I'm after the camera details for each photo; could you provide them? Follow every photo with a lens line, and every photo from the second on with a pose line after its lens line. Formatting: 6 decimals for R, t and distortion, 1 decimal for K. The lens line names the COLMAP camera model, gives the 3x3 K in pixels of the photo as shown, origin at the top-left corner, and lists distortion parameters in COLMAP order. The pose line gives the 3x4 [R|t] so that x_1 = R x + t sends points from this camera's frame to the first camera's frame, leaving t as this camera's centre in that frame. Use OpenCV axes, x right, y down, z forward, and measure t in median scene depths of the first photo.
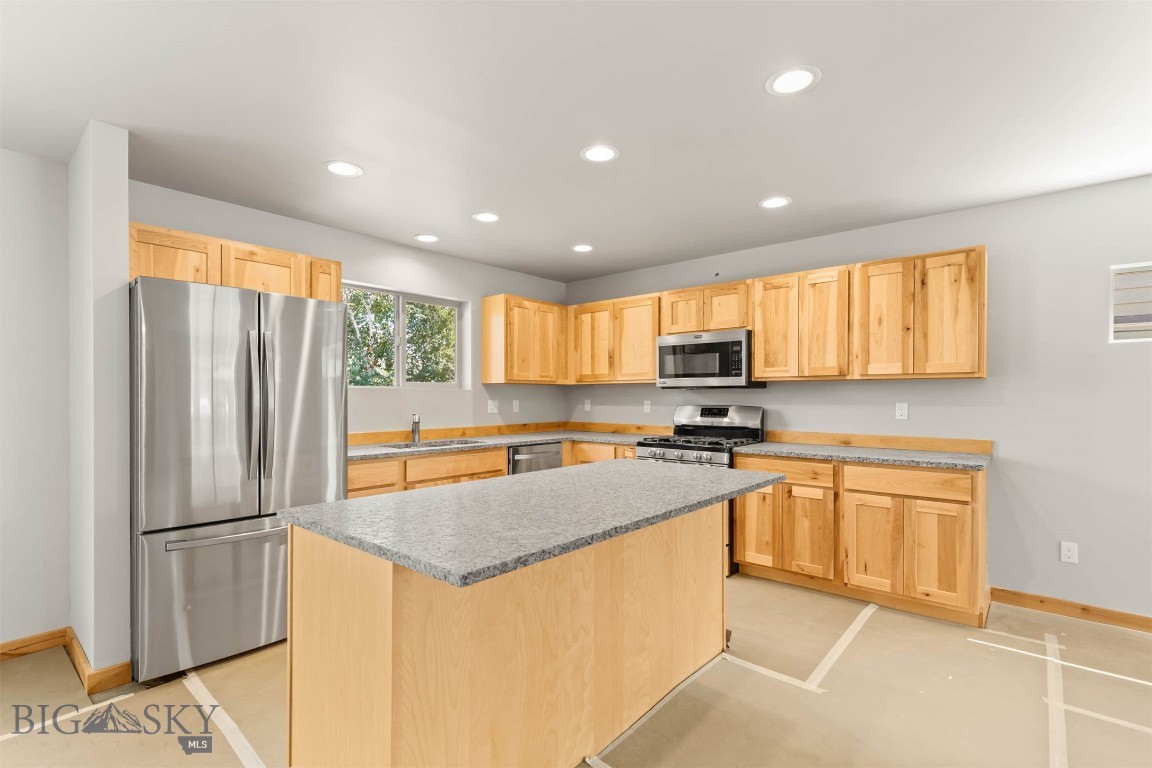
lens RADIAL K [[521.4, 0, 570.1], [0, 521.4, 392.9], [0, 0, 1]] dist [0.005328, -0.000082]
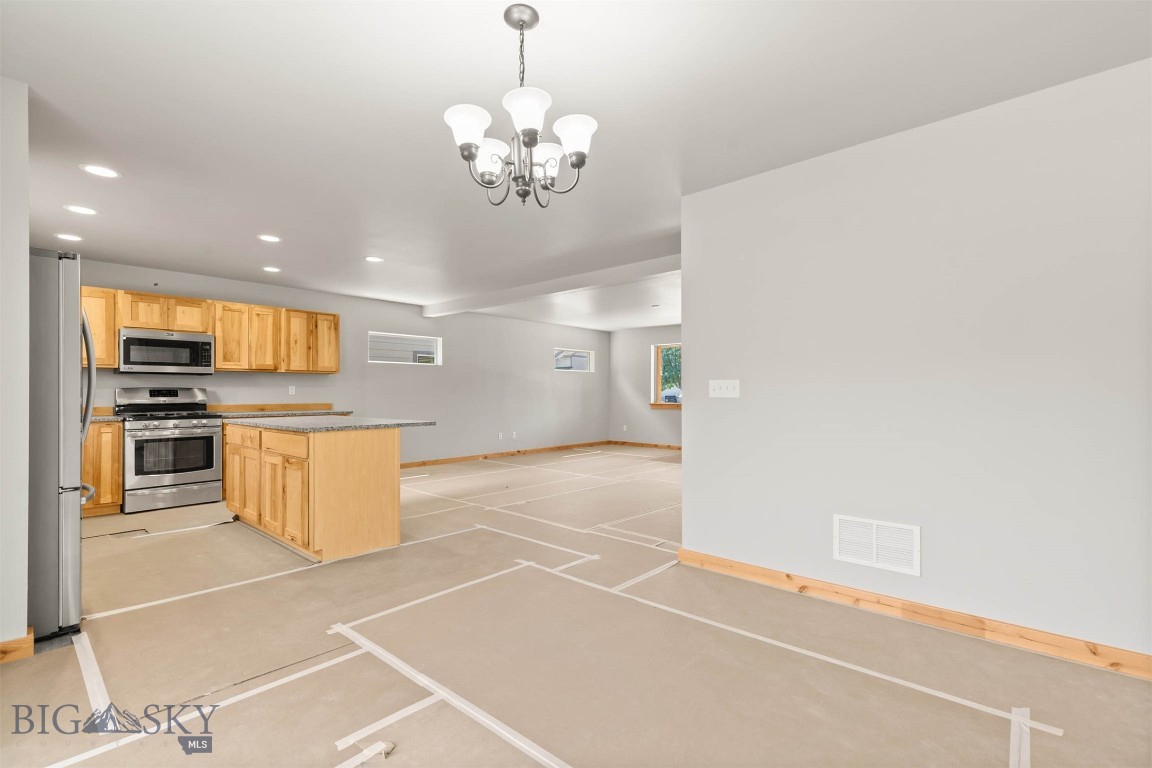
lens RADIAL K [[521.4, 0, 579.7], [0, 521.4, 392.9], [0, 0, 1]] dist [0.005328, -0.000082]
pose [[0.021070, -0.002371, 0.999775, -1.125201], [-0.003286, 0.999992, 0.002440, 0.034390], [-0.999773, -0.003337, 0.021062, -0.056756]]
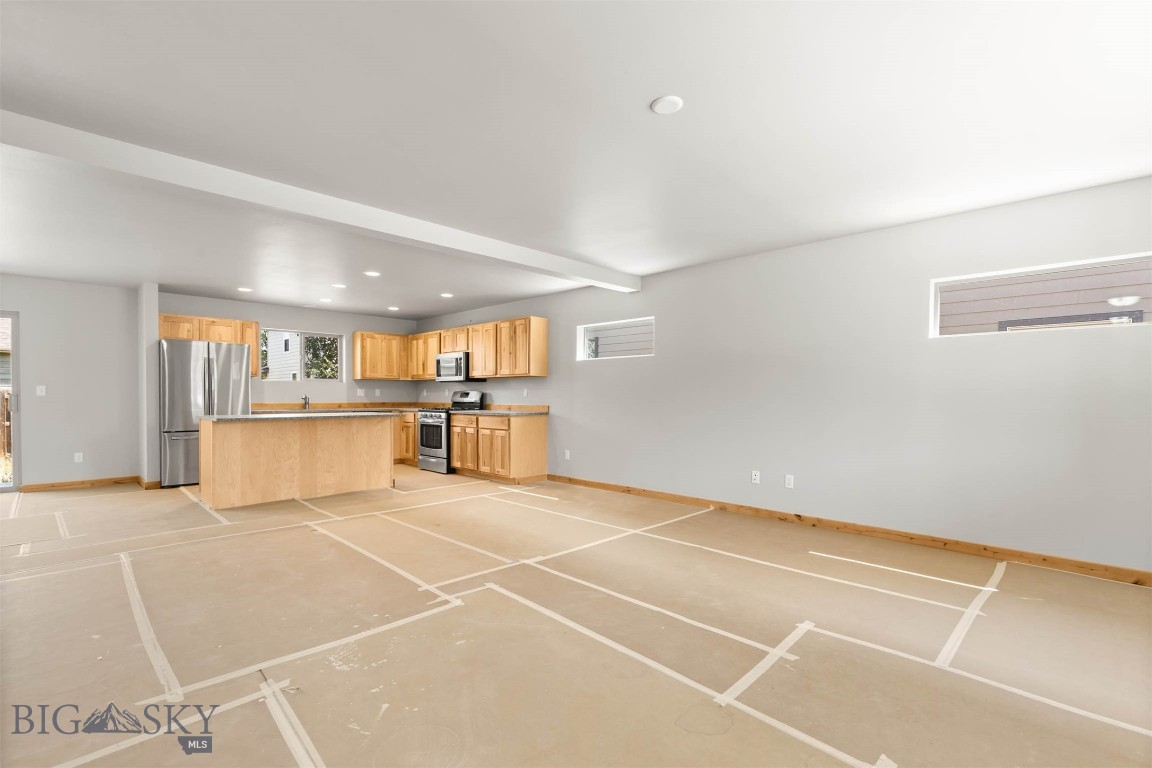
lens RADIAL K [[521.4, 0, 578.8], [0, 521.4, 397.7], [0, 0, 1]] dist [0.005328, -0.000082]
pose [[0.998176, 0.002787, -0.060314, 0.903936], [-0.002220, 0.999953, 0.009462, 0.032438], [0.060338, -0.009311, 0.998135, -0.954394]]
